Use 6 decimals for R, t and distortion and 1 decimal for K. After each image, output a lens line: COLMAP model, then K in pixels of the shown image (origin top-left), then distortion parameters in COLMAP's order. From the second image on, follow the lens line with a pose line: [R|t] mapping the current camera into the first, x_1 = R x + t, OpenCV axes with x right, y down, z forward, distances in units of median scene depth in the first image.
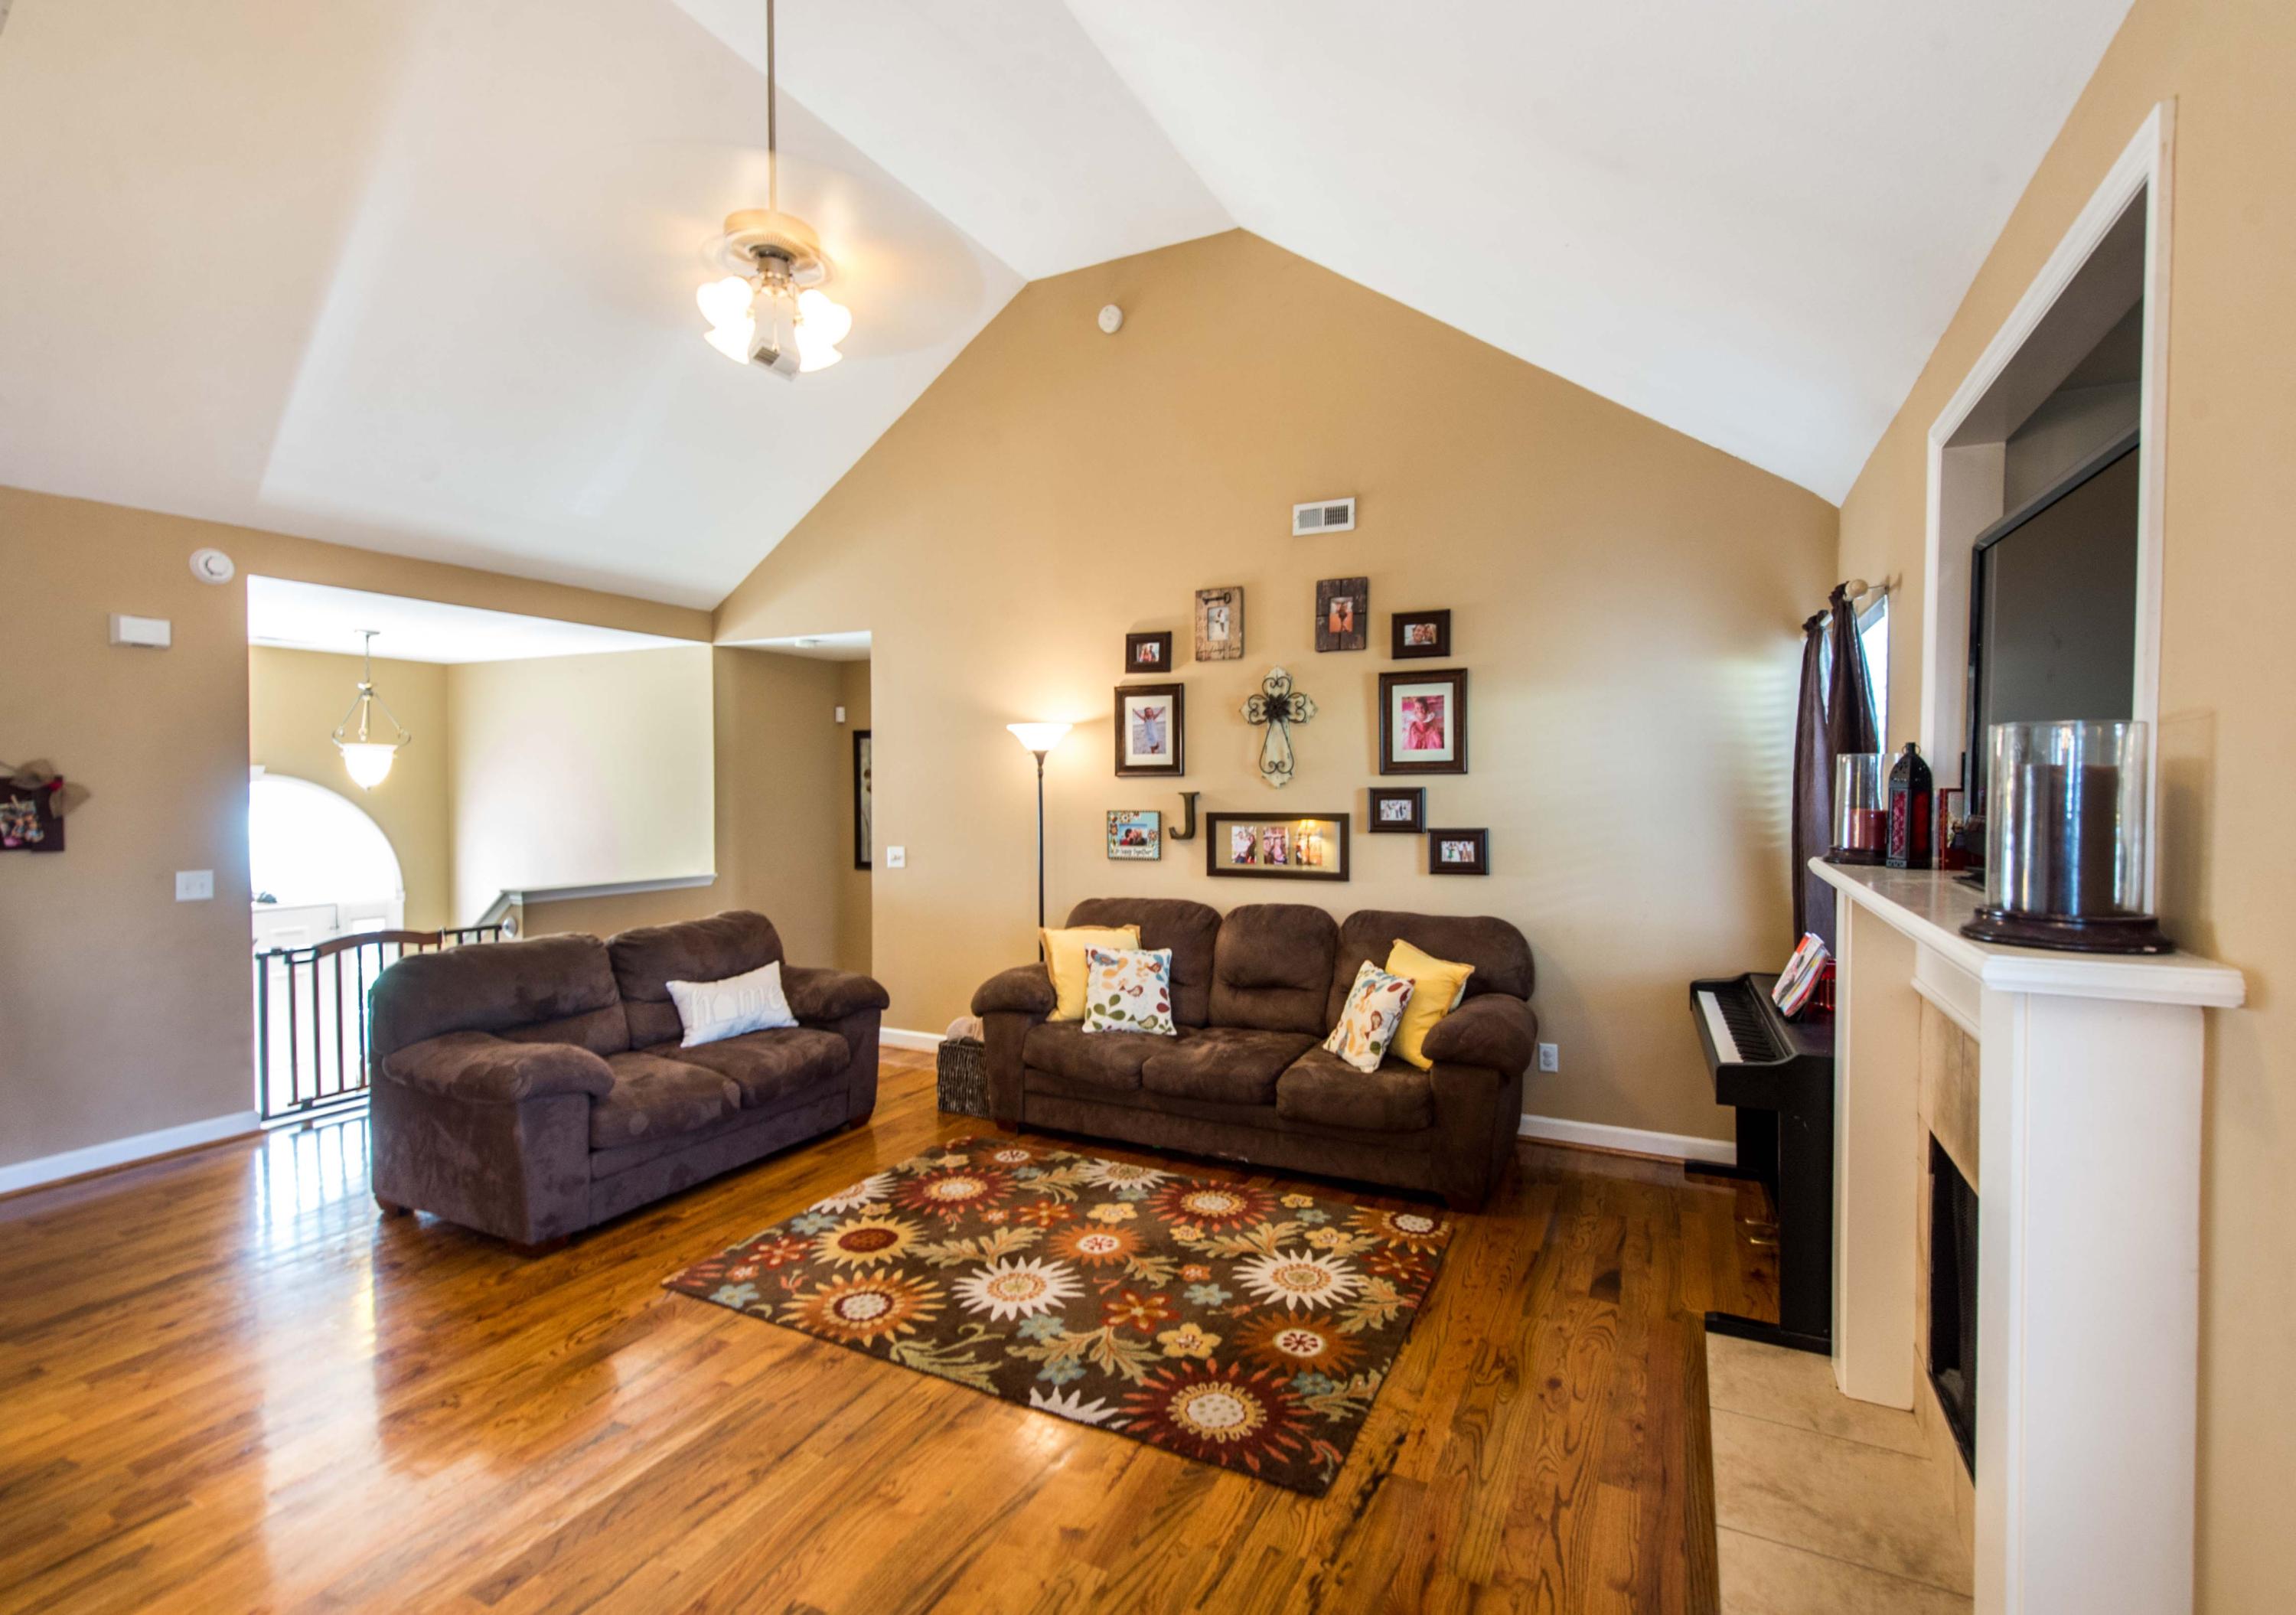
lens RADIAL K [[1031.5, 0, 1168.1], [0, 1031.5, 804.1], [0, 0, 1]] dist [0.015545, -0.000467]
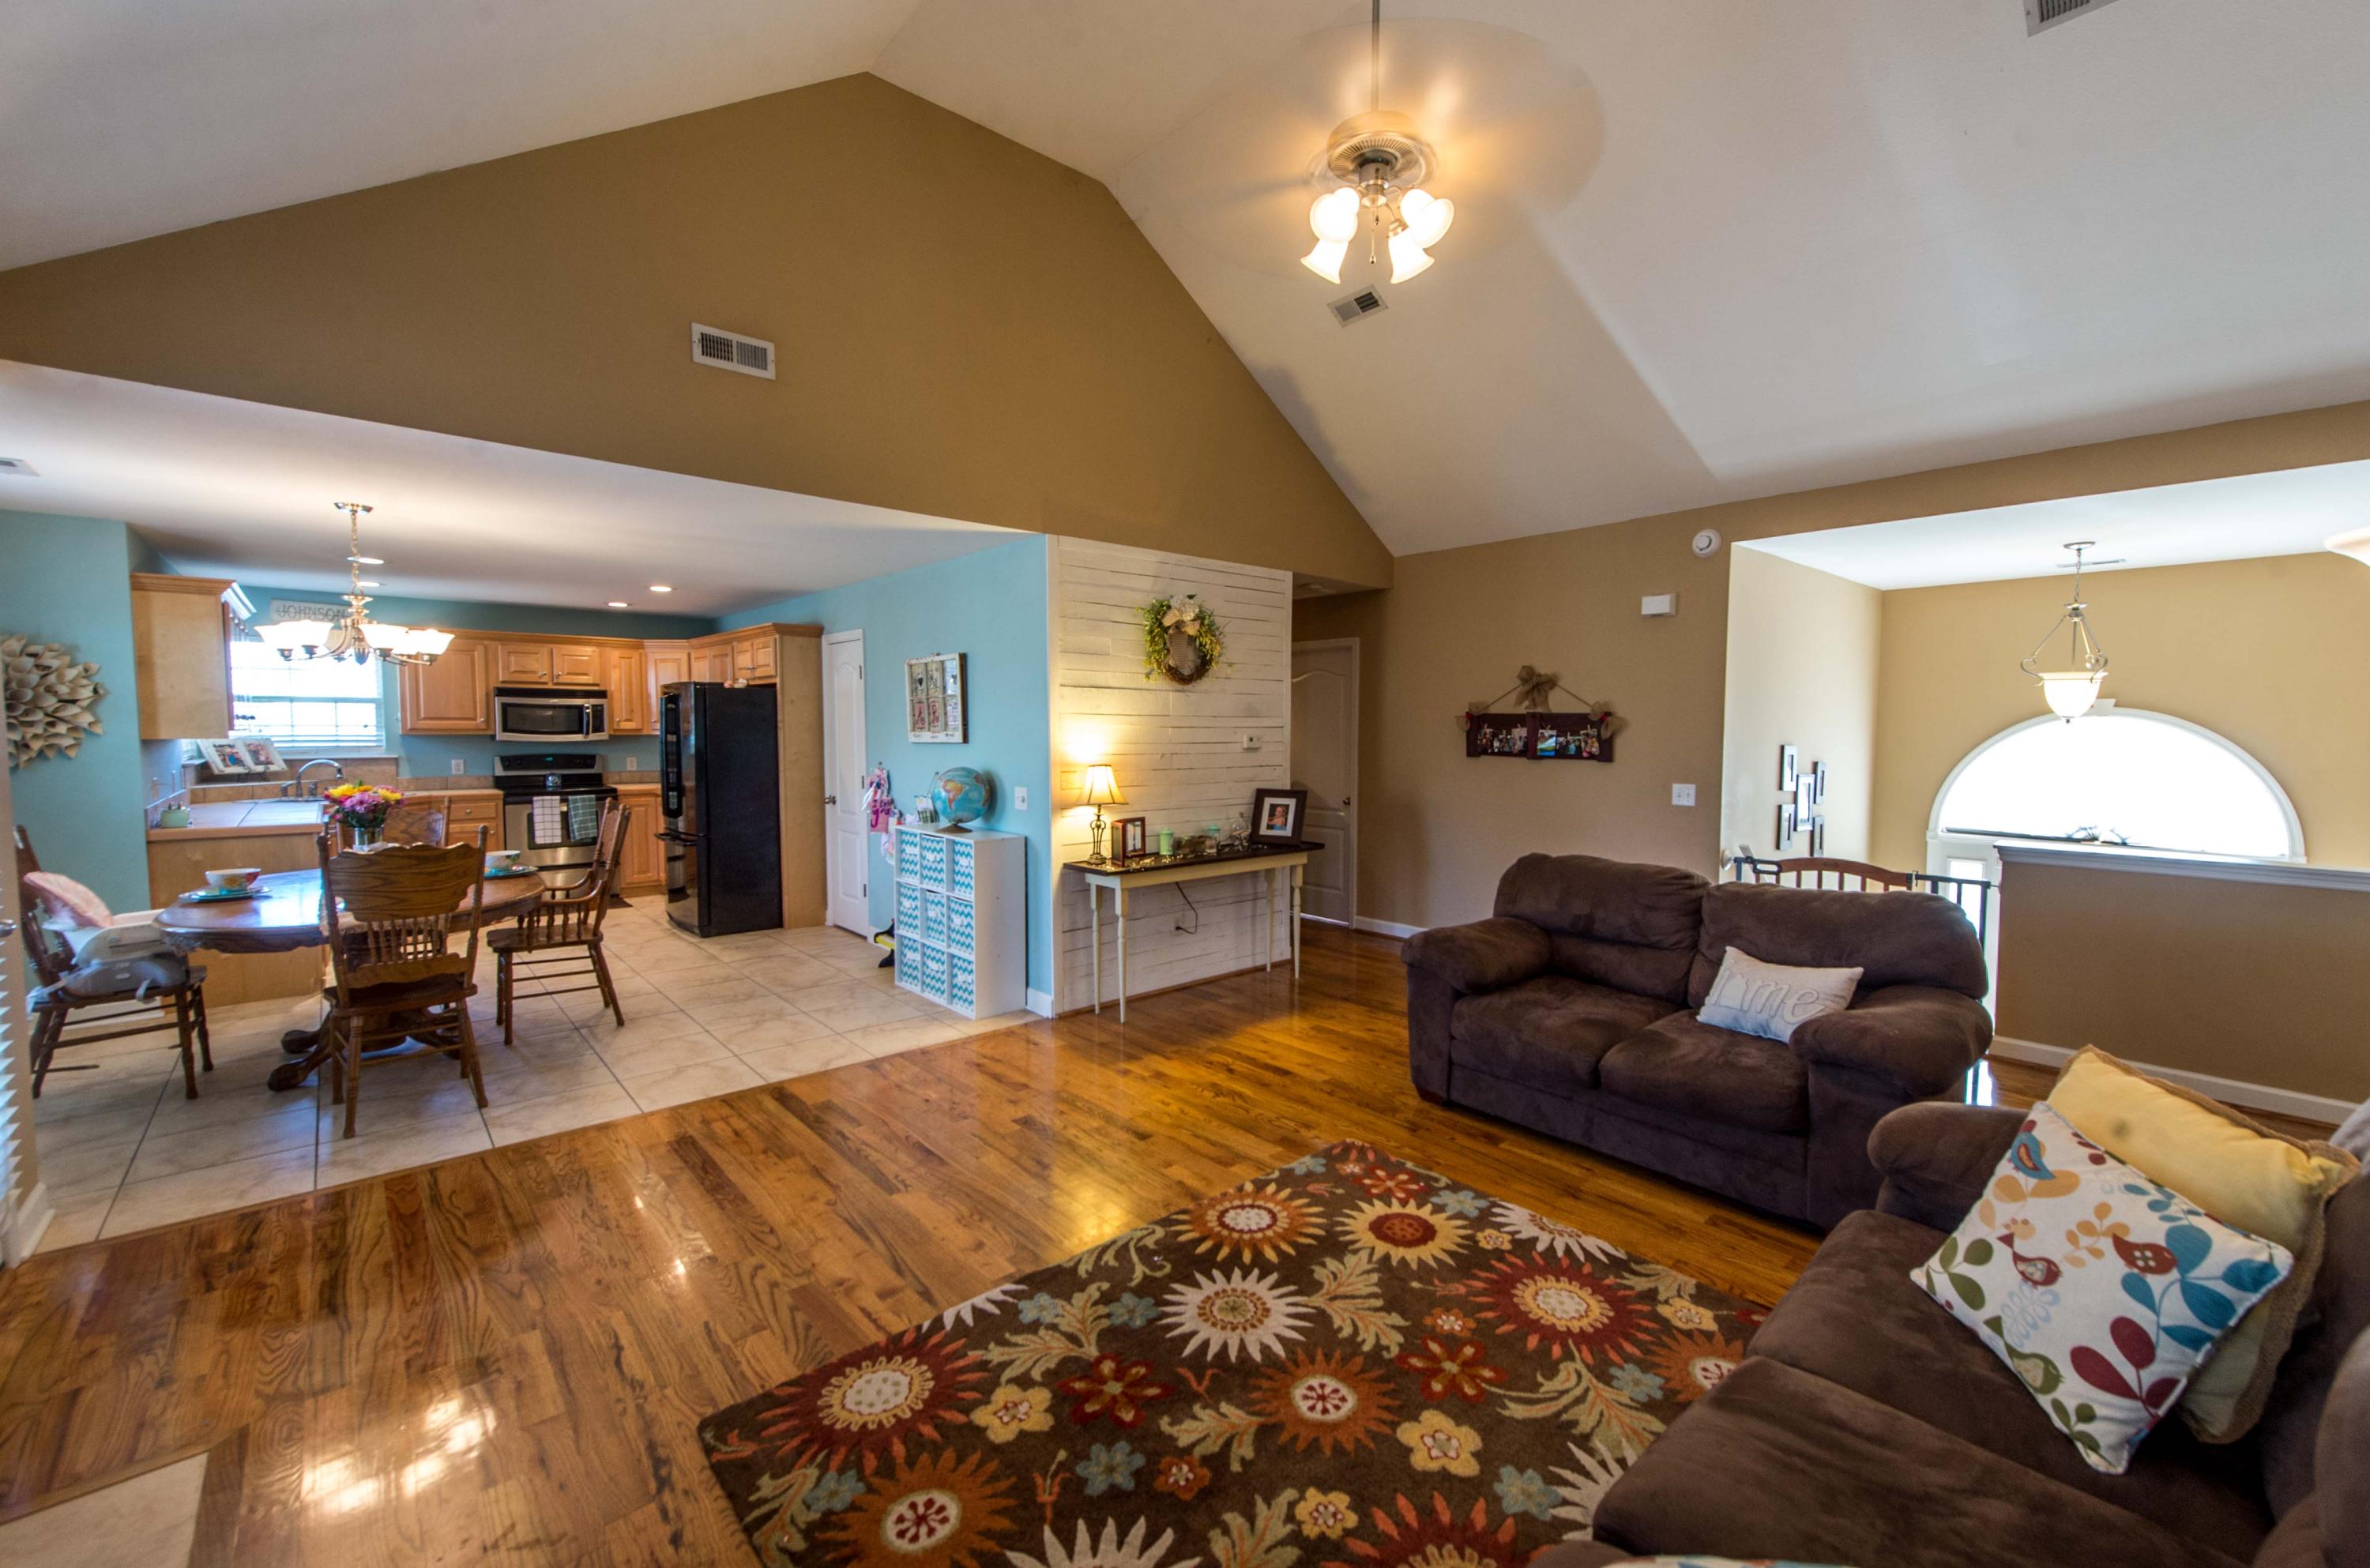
lens RADIAL K [[962.3, 0, 1214.3], [0, 962.3, 778.9], [0, 0, 1]] dist [0.010527, -0.000733]
pose [[-0.367437, 0.051440, -0.928625, 0.405001], [-0.017298, 0.997919, 0.062123, -0.006088], [0.929887, 0.038890, -0.365782, 0.906223]]
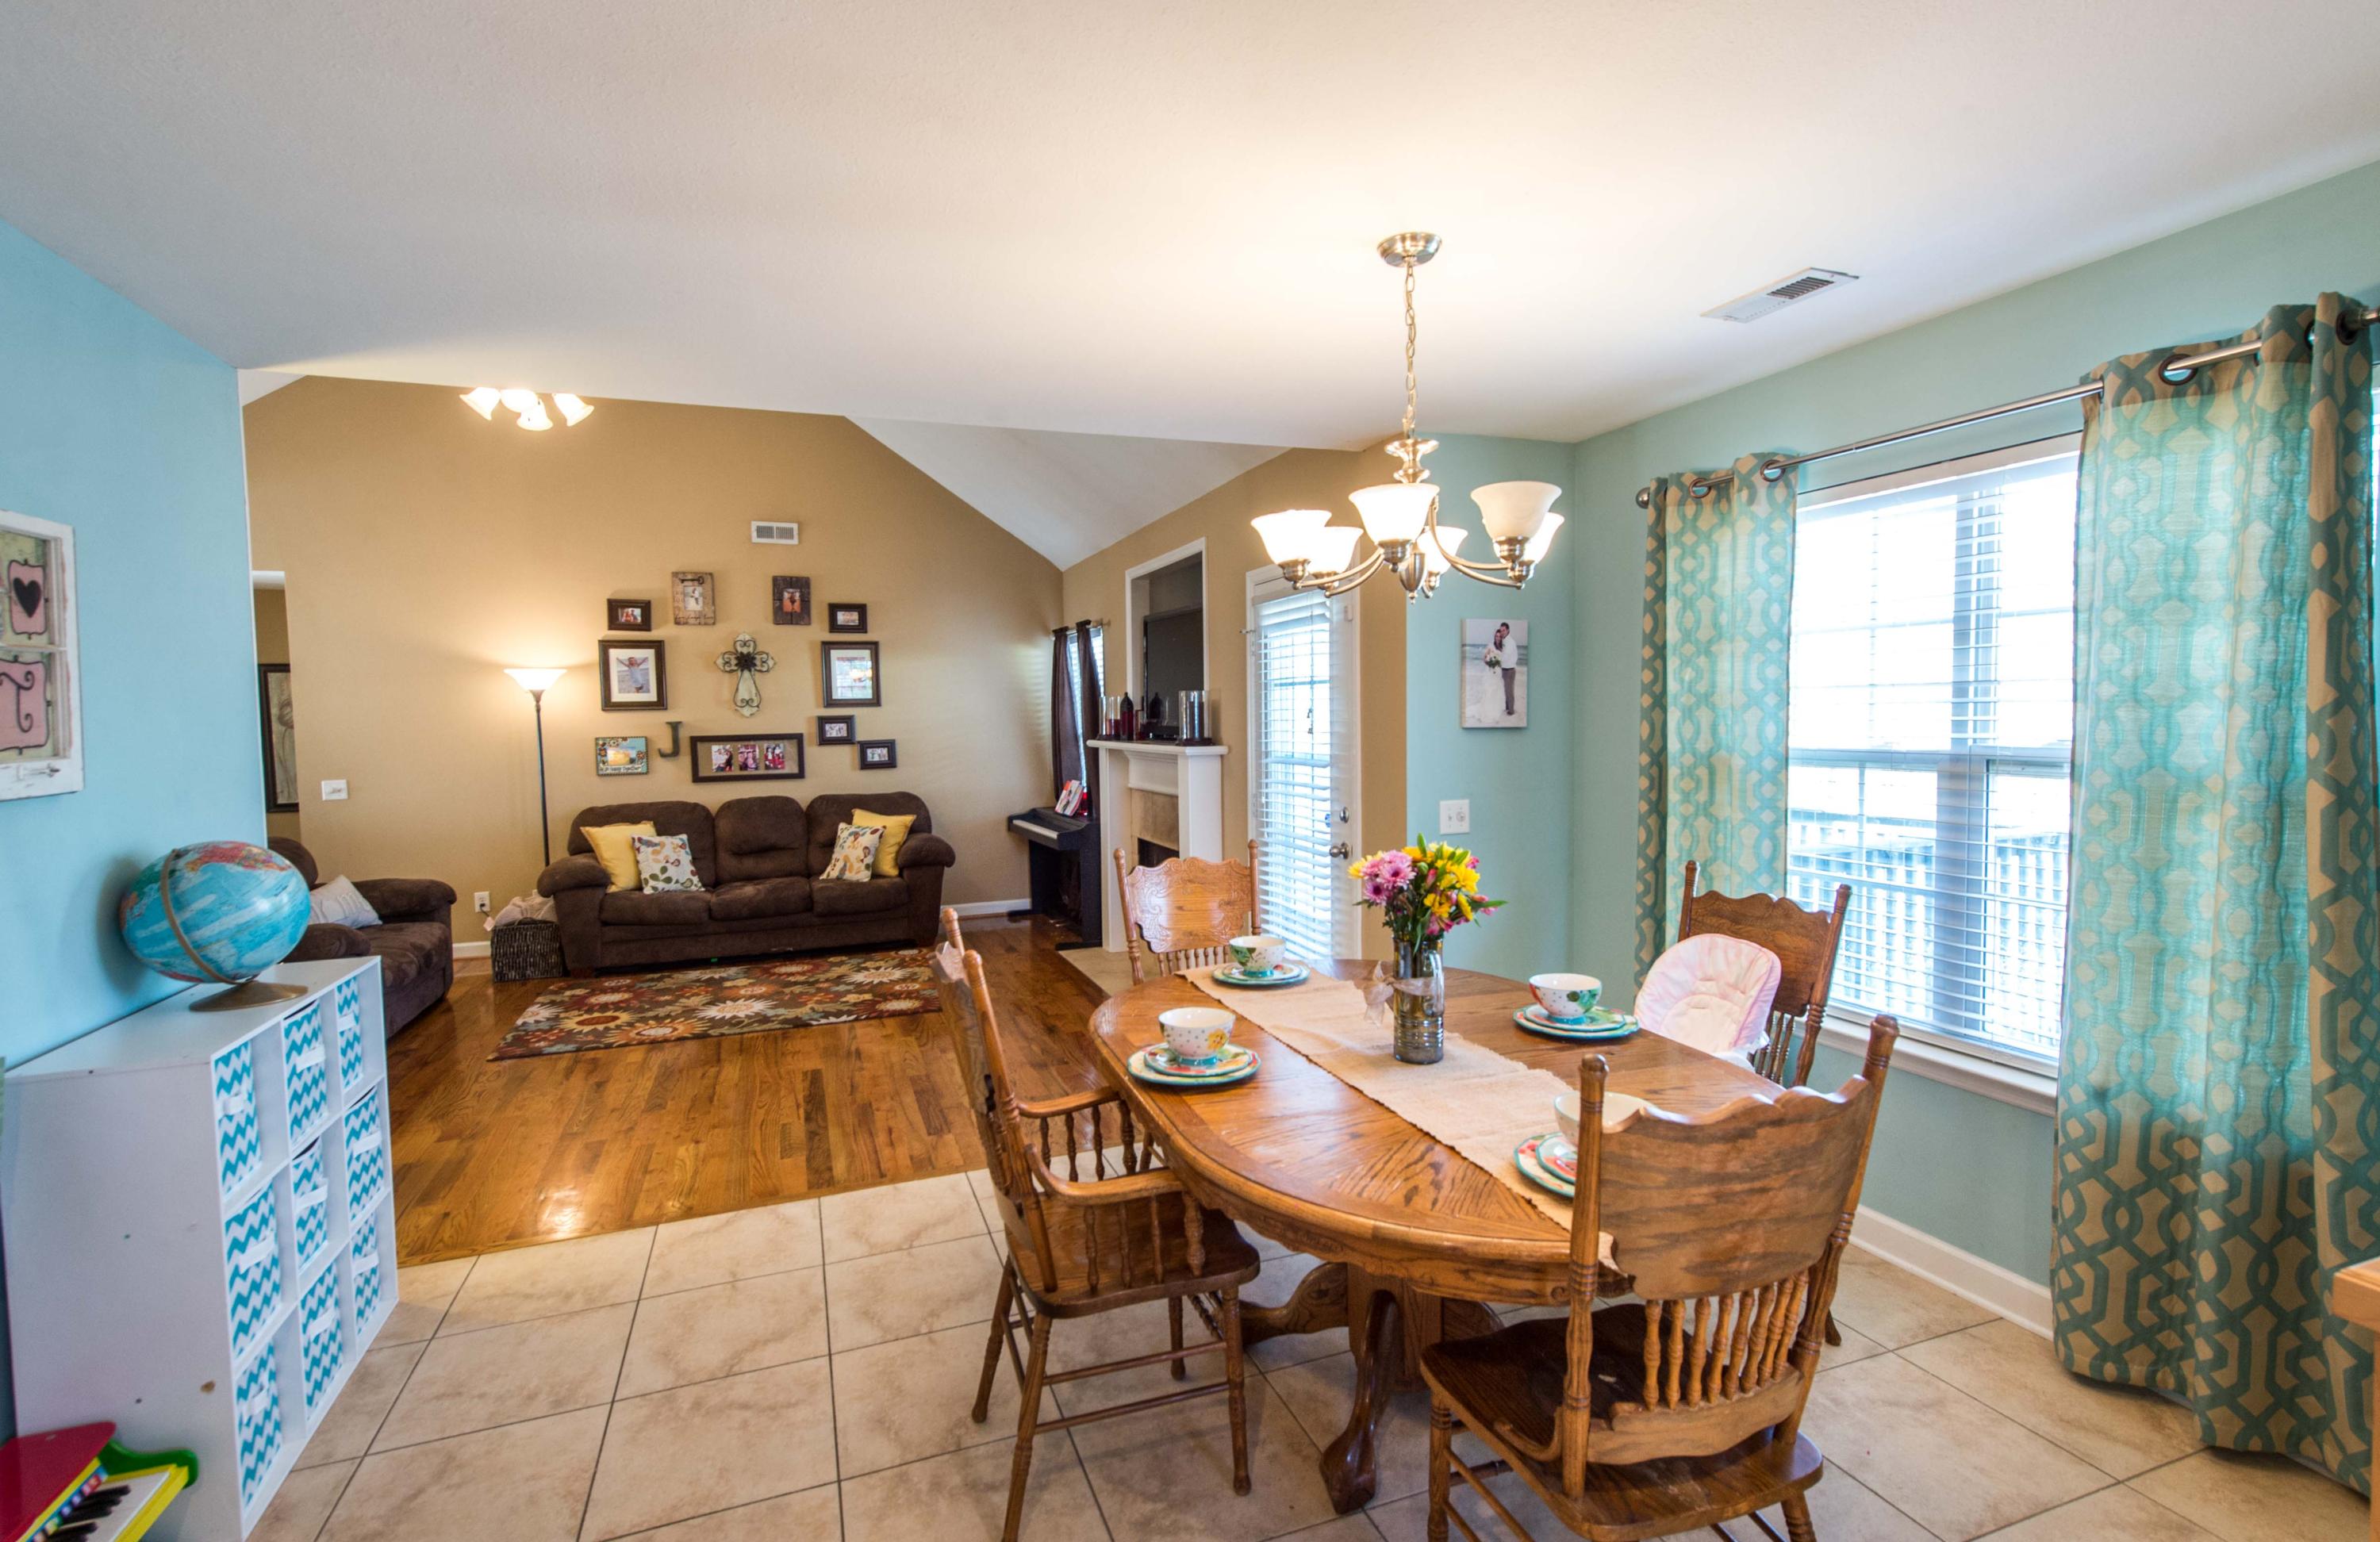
lens RADIAL K [[1082.4, 0, 1191.3], [0, 1082.4, 771.3], [0, 0, 1]] dist [0.009258, -0.000865]
pose [[0.684682, -0.050938, 0.727060, -0.658950], [0.029650, 0.998676, 0.042046, 0.016375], [-0.728239, -0.007231, 0.685286, -0.556691]]
